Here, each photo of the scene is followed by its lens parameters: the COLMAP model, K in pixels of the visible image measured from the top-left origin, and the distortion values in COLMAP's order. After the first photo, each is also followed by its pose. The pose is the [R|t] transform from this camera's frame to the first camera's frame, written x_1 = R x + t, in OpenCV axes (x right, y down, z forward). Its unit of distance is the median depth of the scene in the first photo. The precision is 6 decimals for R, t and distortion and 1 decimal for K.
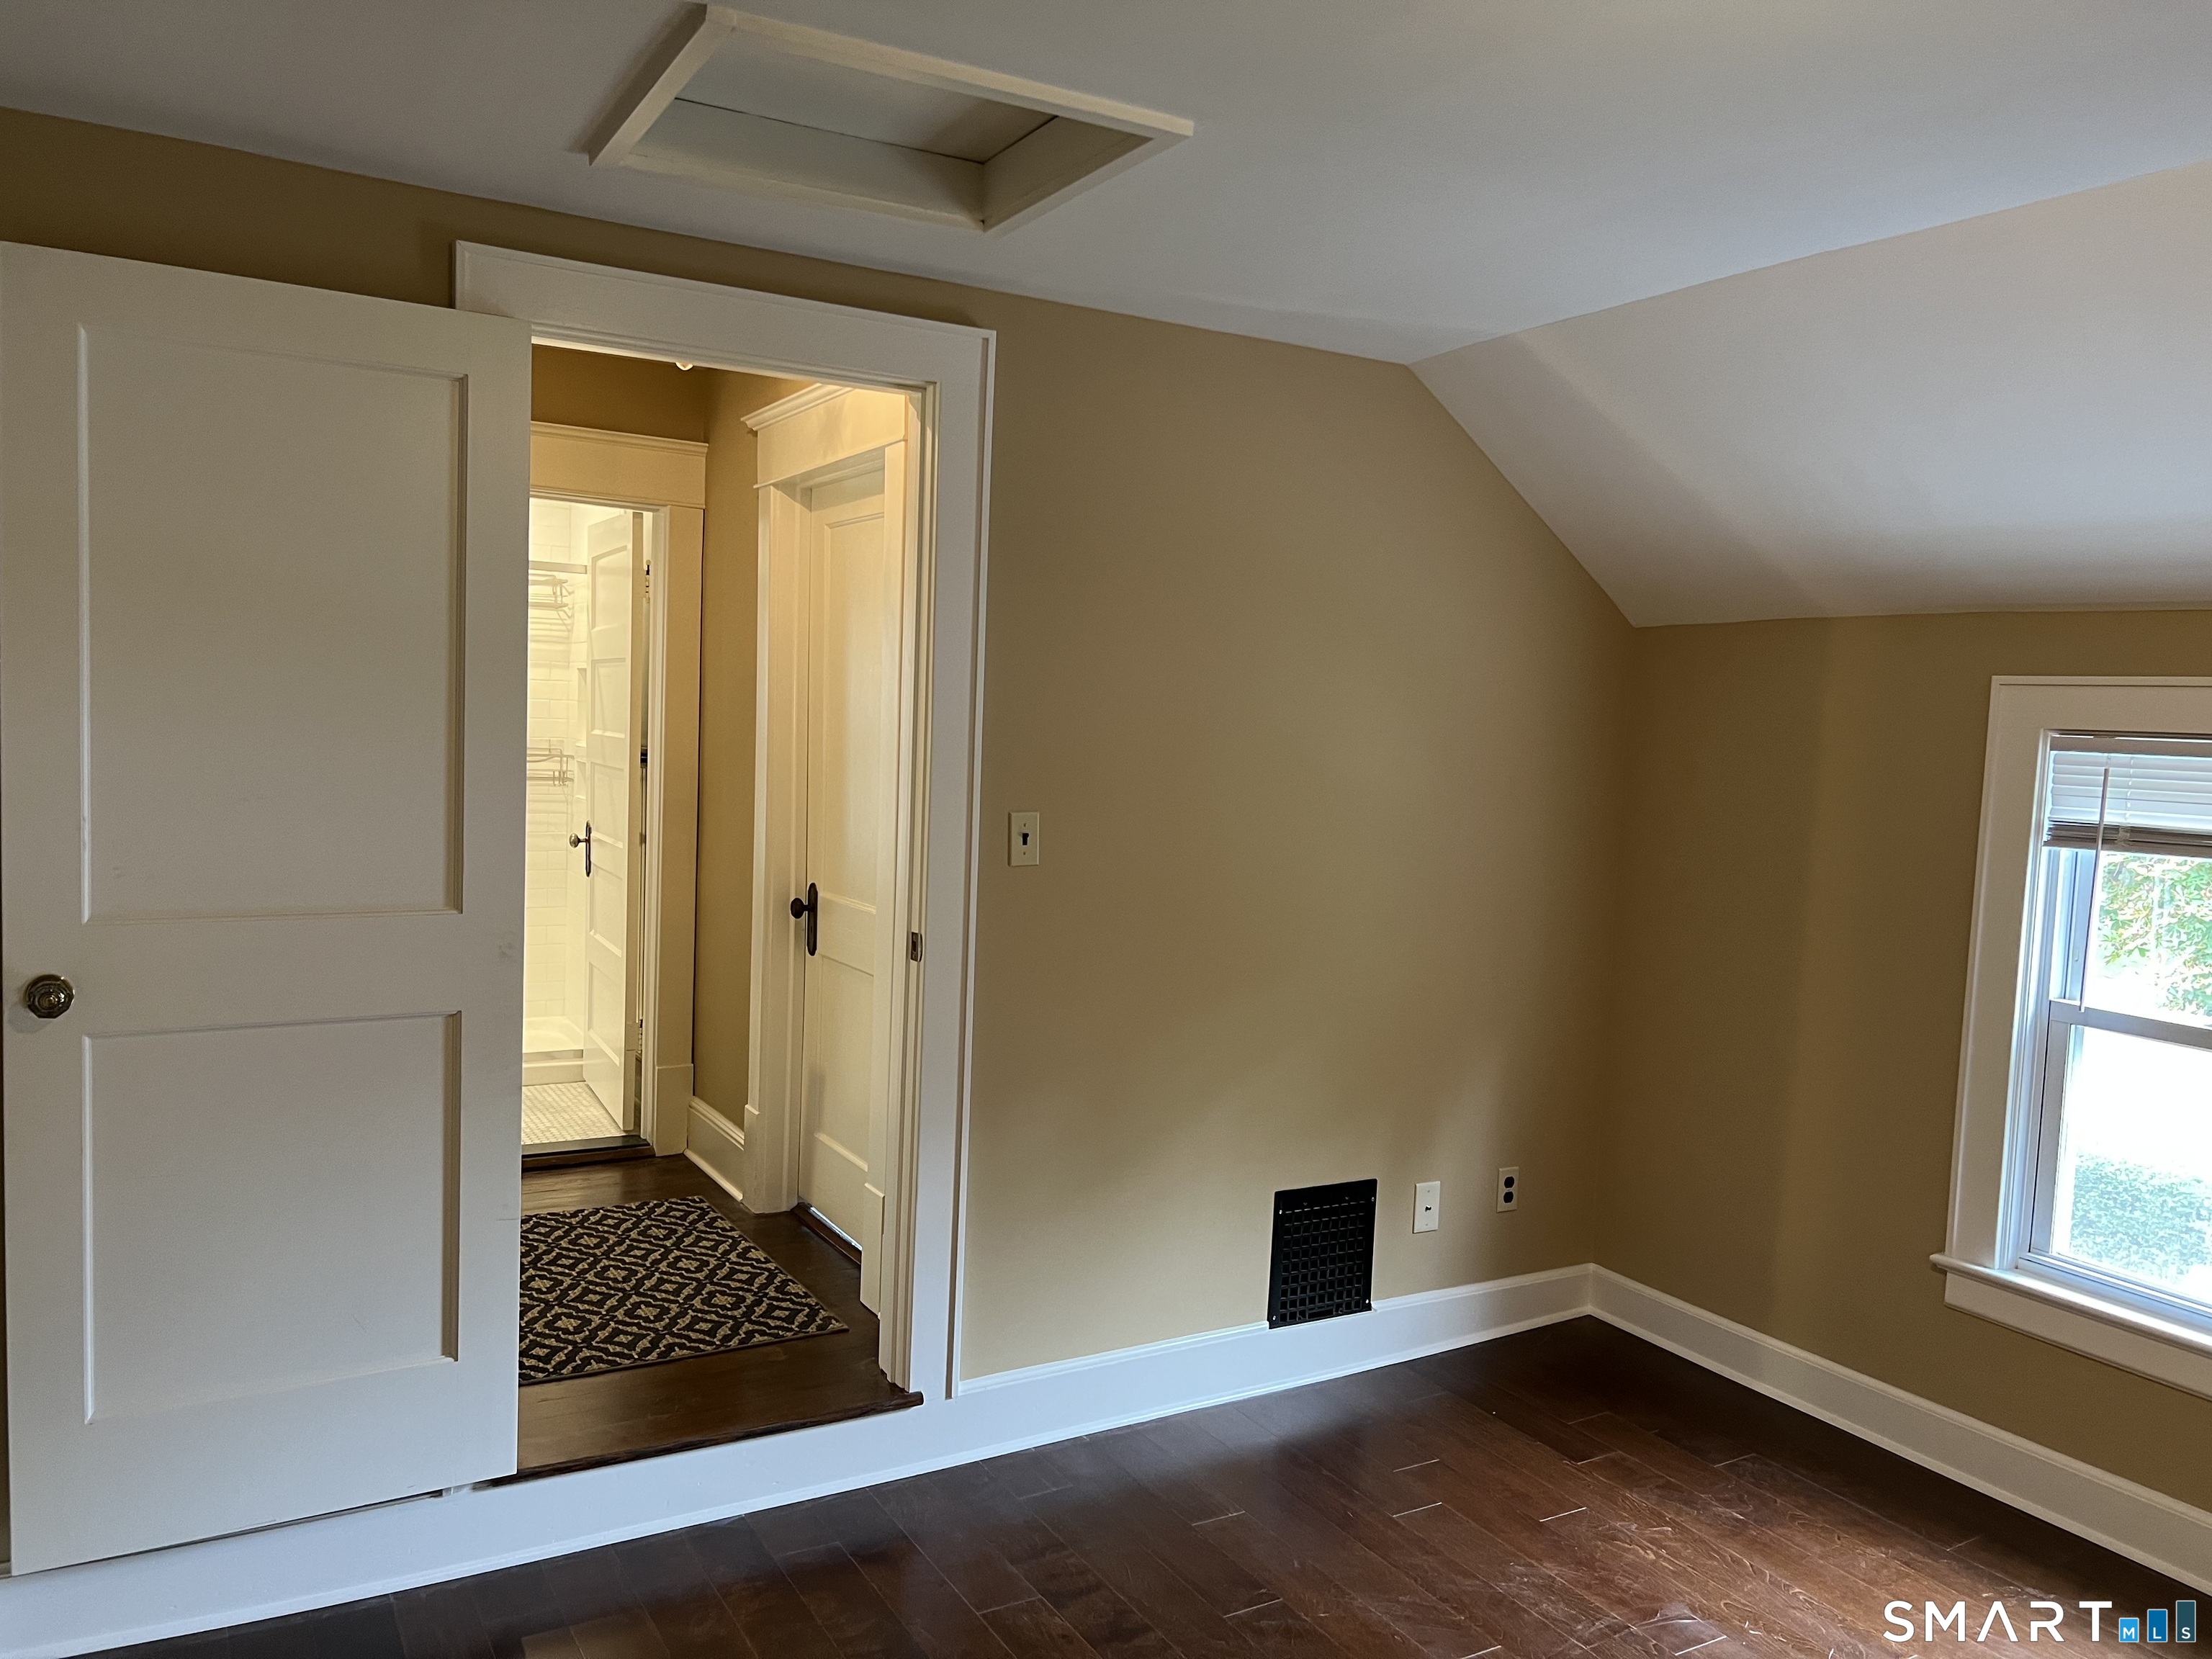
lens RADIAL K [[1655.4, 0, 1111.0], [0, 1655.4, 837.3], [0, 0, 1]] dist [0.025714, -0.029612]
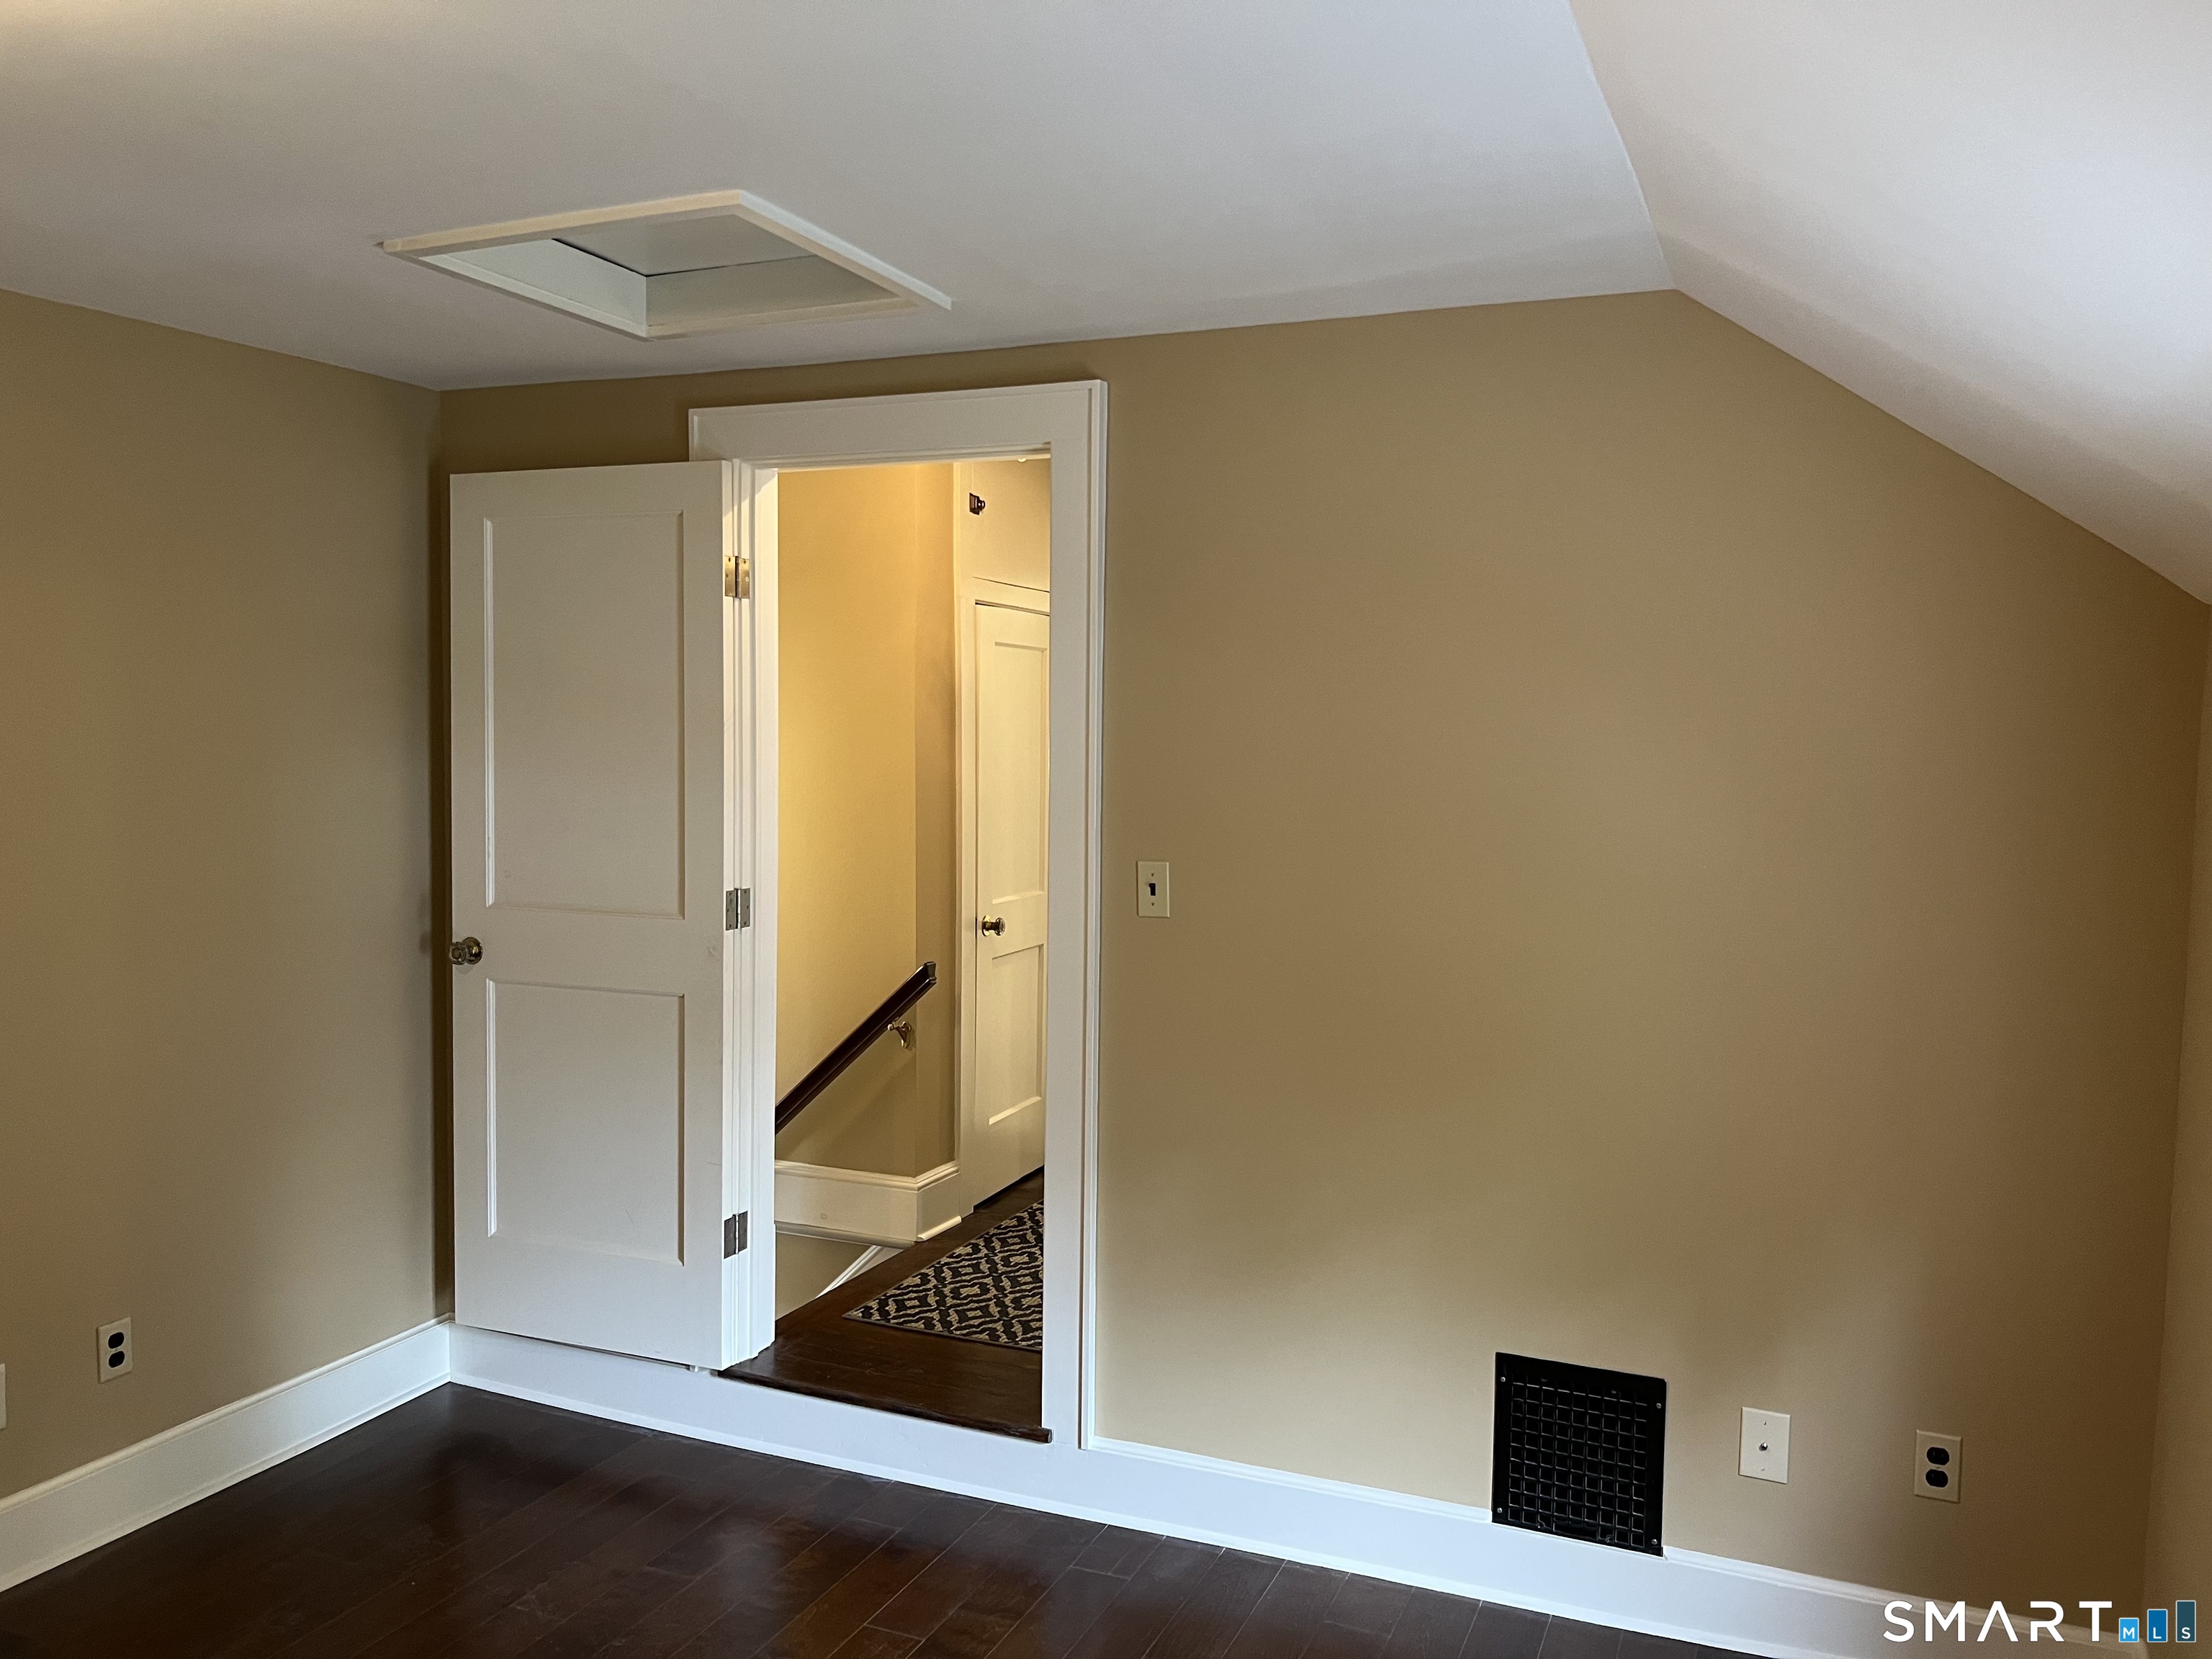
lens RADIAL K [[1655.4, 0, 1104.5], [0, 1655.4, 823.4], [0, 0, 1]] dist [0.025714, -0.029612]
pose [[0.595867, 0.017567, -0.802891, 0.670954], [-0.049938, 0.998636, -0.015211, -0.020616], [0.801529, 0.049158, 0.595931, 0.381557]]
